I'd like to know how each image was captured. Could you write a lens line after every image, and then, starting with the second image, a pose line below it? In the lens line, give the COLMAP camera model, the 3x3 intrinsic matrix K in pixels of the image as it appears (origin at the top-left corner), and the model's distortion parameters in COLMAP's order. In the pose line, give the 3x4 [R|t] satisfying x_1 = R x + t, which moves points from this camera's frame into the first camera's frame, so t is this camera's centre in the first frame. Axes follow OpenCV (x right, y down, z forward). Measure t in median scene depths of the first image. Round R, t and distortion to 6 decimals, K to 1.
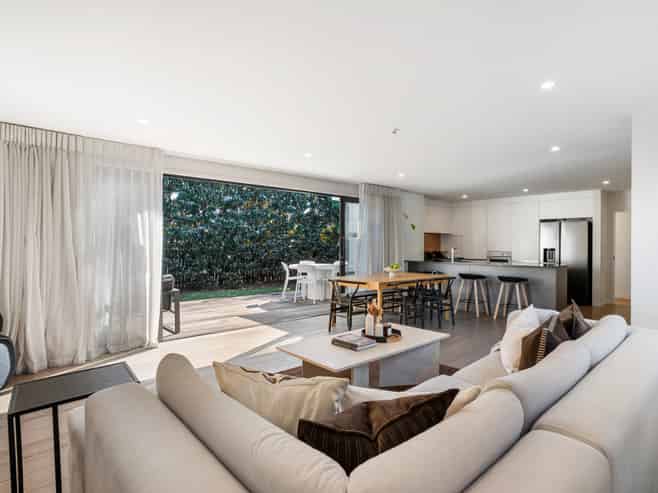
lens RADIAL K [[356.9, 0, 329.0], [0, 356.9, 246.5], [0, 0, 1]] dist [0.000264, 0.000374]
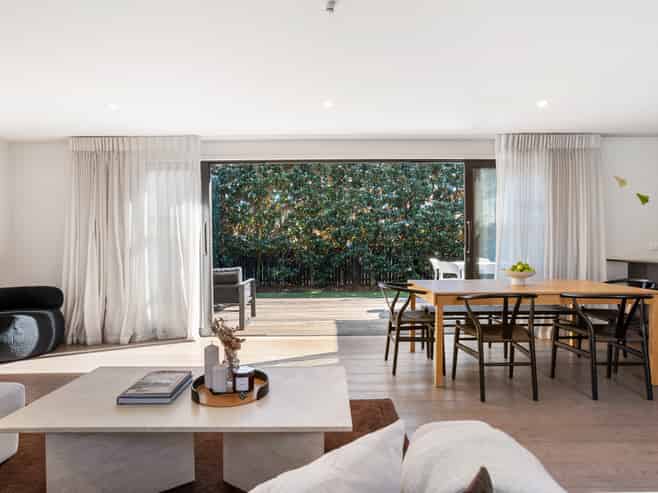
lens RADIAL K [[372.1, 0, 329.0], [0, 372.1, 246.5], [0, 0, 1]] dist [-0.002151, -0.000407]
pose [[0.759428, -0.001981, -0.650588, 0.286297], [0.006576, 0.999968, 0.004632, 0.014287], [0.650558, -0.007796, 0.759417, 0.299032]]
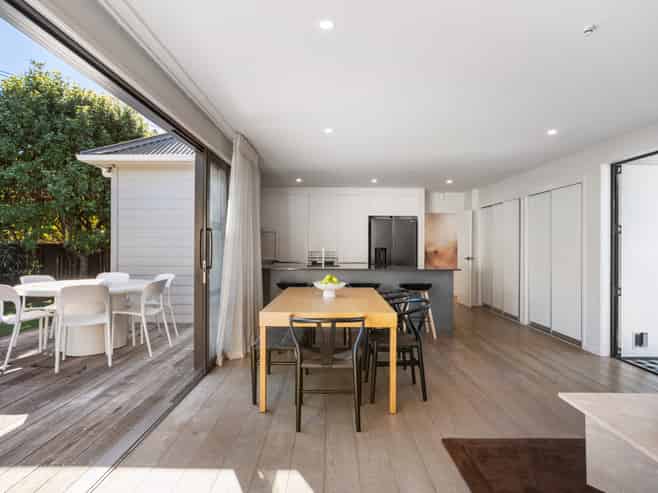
lens RADIAL K [[409.7, 0, 329.0], [0, 409.7, 246.5], [0, 0, 1]] dist [0.001453, 0.000148]
pose [[0.669836, -0.001530, 0.742507, -0.289737], [-0.000014, 0.999998, 0.002073, -0.001482], [-0.742509, -0.001399, 0.669835, 0.473691]]
